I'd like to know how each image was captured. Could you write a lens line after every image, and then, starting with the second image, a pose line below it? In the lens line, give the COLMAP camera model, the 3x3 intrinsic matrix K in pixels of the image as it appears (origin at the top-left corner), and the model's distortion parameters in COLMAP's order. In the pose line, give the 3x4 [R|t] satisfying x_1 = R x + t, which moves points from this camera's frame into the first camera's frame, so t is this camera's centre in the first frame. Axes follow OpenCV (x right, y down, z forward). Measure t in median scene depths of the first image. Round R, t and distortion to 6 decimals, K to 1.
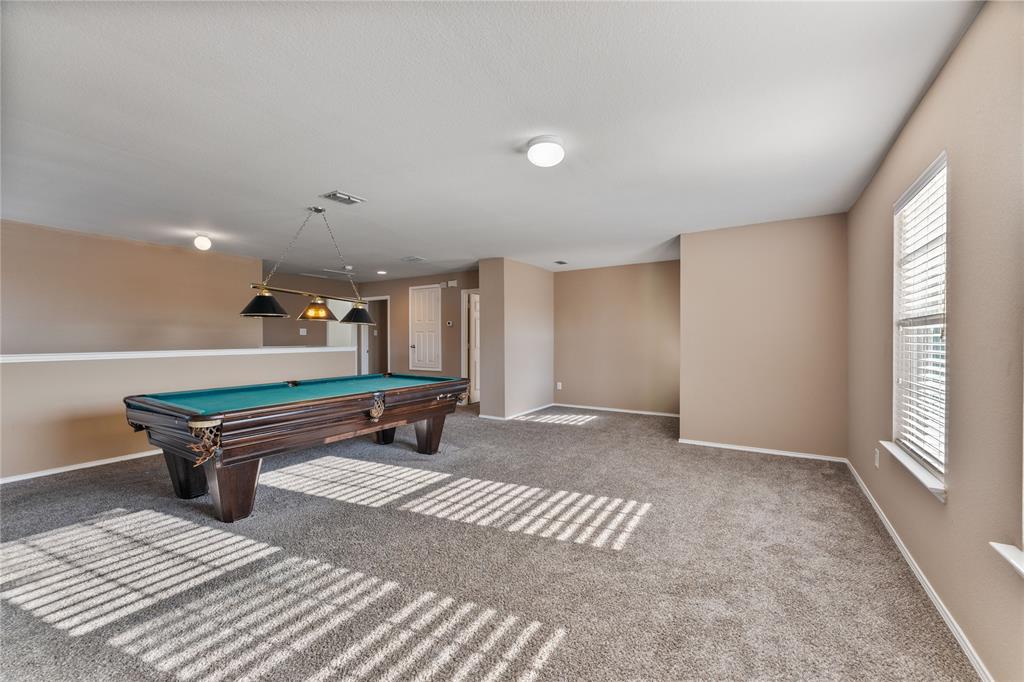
lens RADIAL K [[404.7, 0, 510.5], [0, 404.7, 339.5], [0, 0, 1]] dist [0.004218, -0.000276]
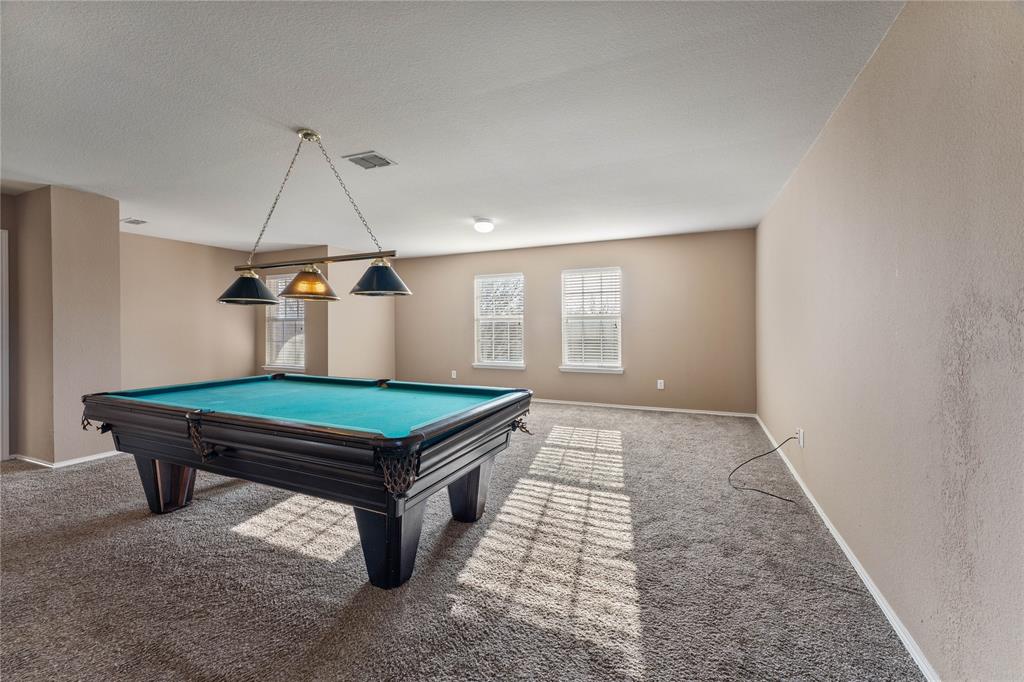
lens RADIAL K [[404.7, 0, 510.9], [0, 404.7, 332.7], [0, 0, 1]] dist [0.004218, -0.000276]
pose [[-0.146838, -0.006906, 0.989136, -1.505220], [0.006407, 0.999948, 0.007933, 0.010154], [-0.989140, 0.007502, -0.146786, 0.971531]]
